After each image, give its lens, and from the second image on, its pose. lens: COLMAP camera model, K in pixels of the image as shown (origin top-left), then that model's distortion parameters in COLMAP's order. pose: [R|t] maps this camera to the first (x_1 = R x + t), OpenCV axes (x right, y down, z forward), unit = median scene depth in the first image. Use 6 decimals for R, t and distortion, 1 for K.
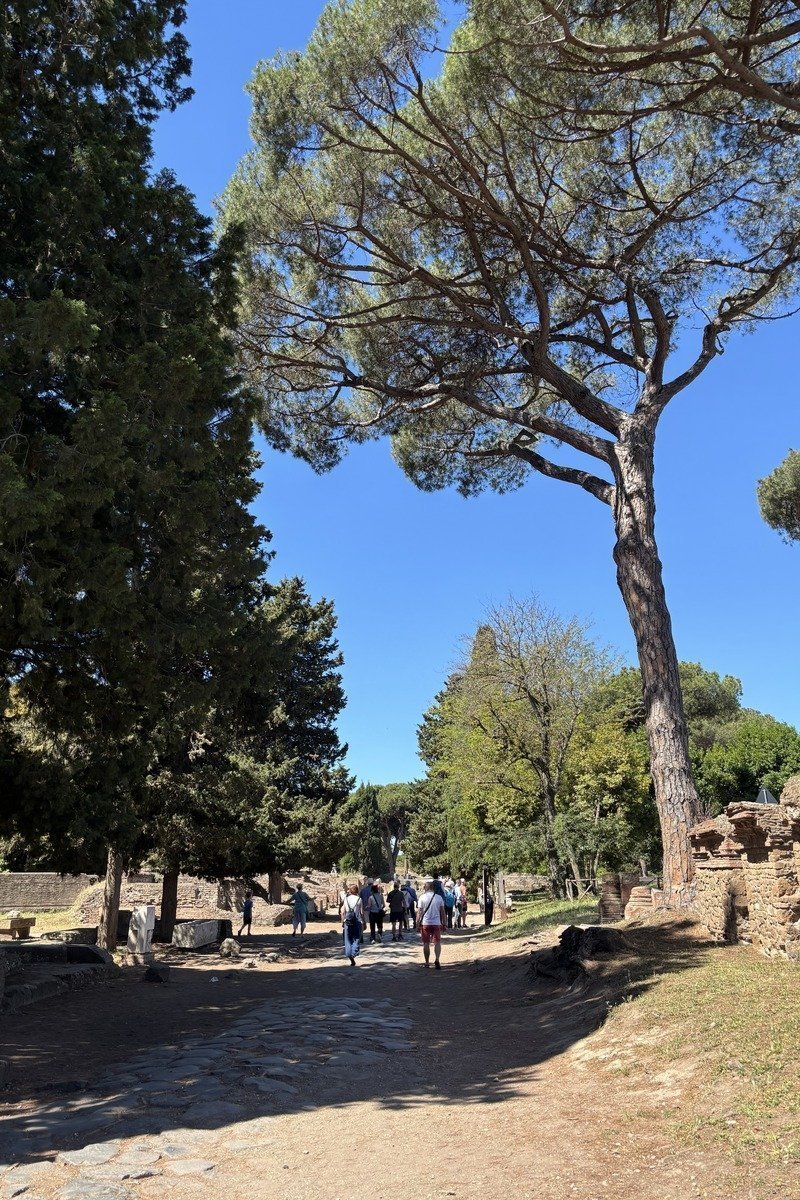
lens RADIAL K [[897.3, 0, 393.9], [0, 897.3, 594.6], [0, 0, 1]] dist [0.089804, -0.000760]
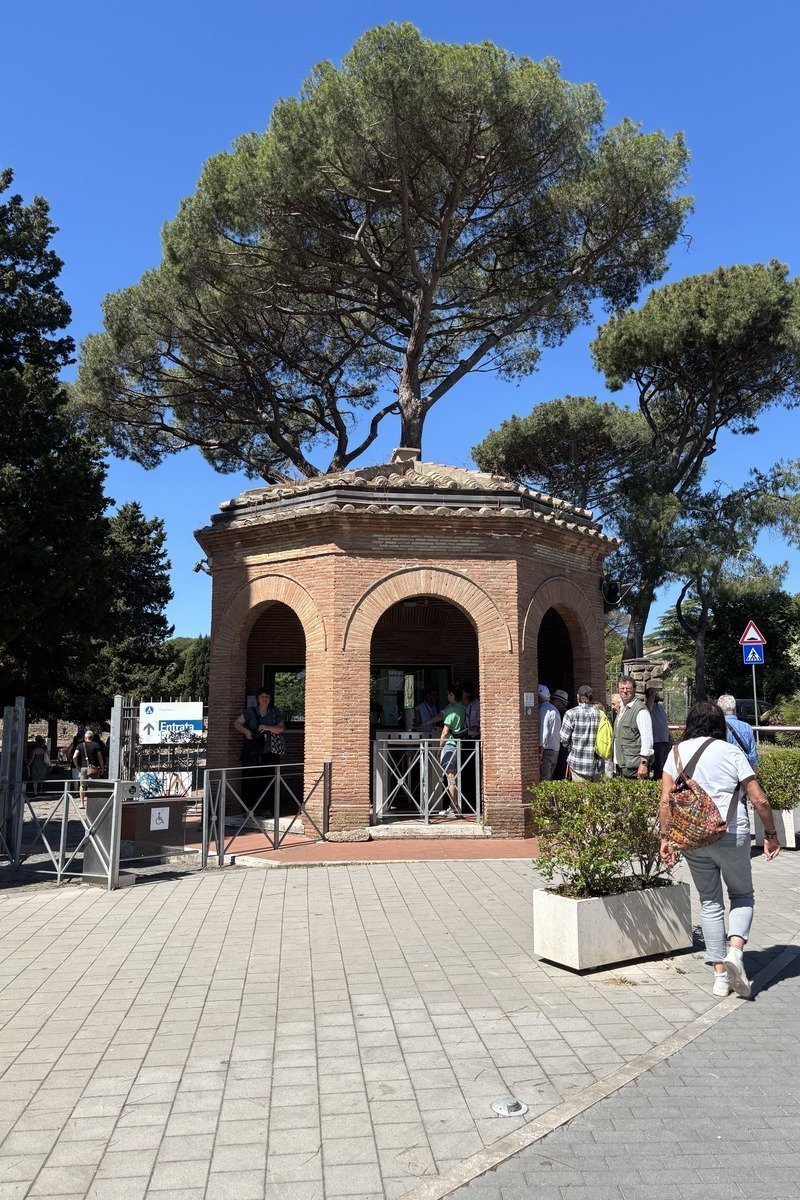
lens RADIAL K [[897.3, 0, 393.9], [0, 897.3, 594.6], [0, 0, 1]] dist [0.089804, -0.000760]
pose [[0.985889, 0.017872, 0.166442, 0.054717], [-0.046415, 0.984486, 0.169215, -0.143552], [-0.160836, -0.174552, 0.971423, -0.424823]]
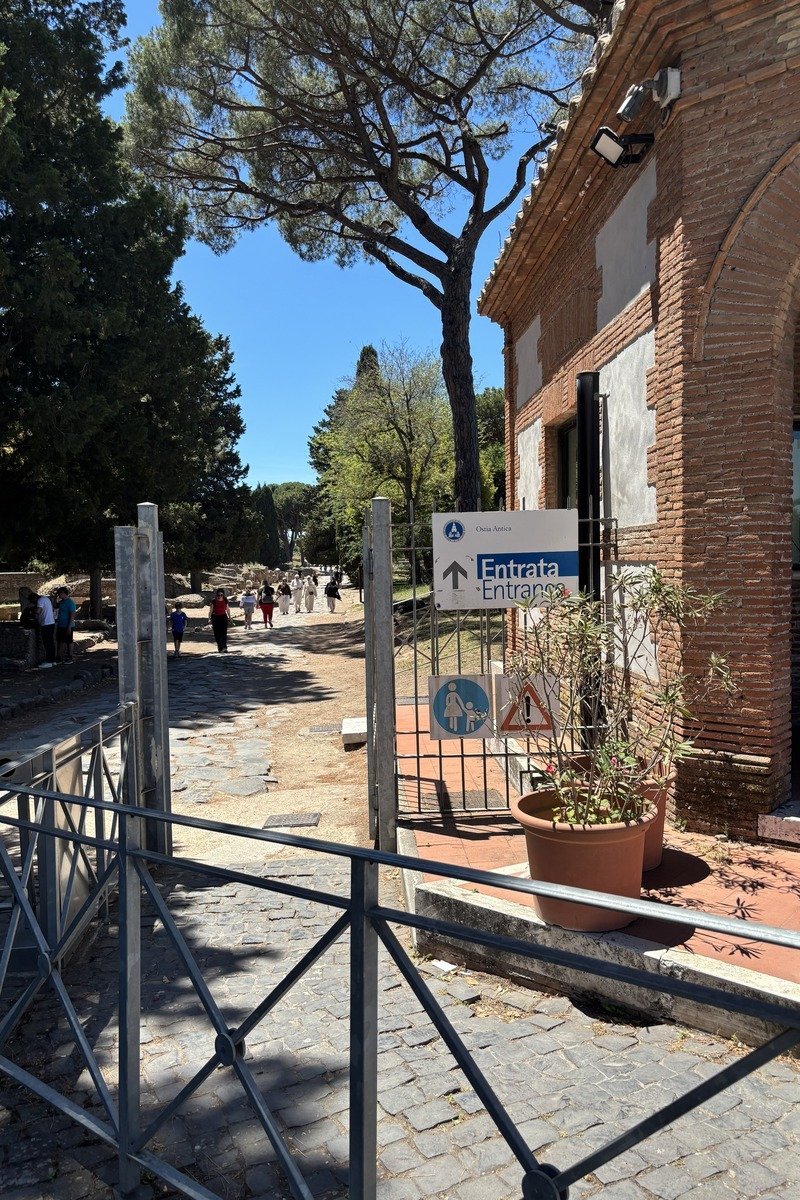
lens RADIAL K [[912.0, 0, 400.0], [0, 912.0, 600.0], [0, 0, 1]] dist [0.050220, 0.001968]
pose [[0.992527, -0.031230, 0.117962, -0.001120], [-0.010232, 0.941991, 0.335482, -0.079984], [-0.121596, -0.334182, 0.934632, -0.233623]]
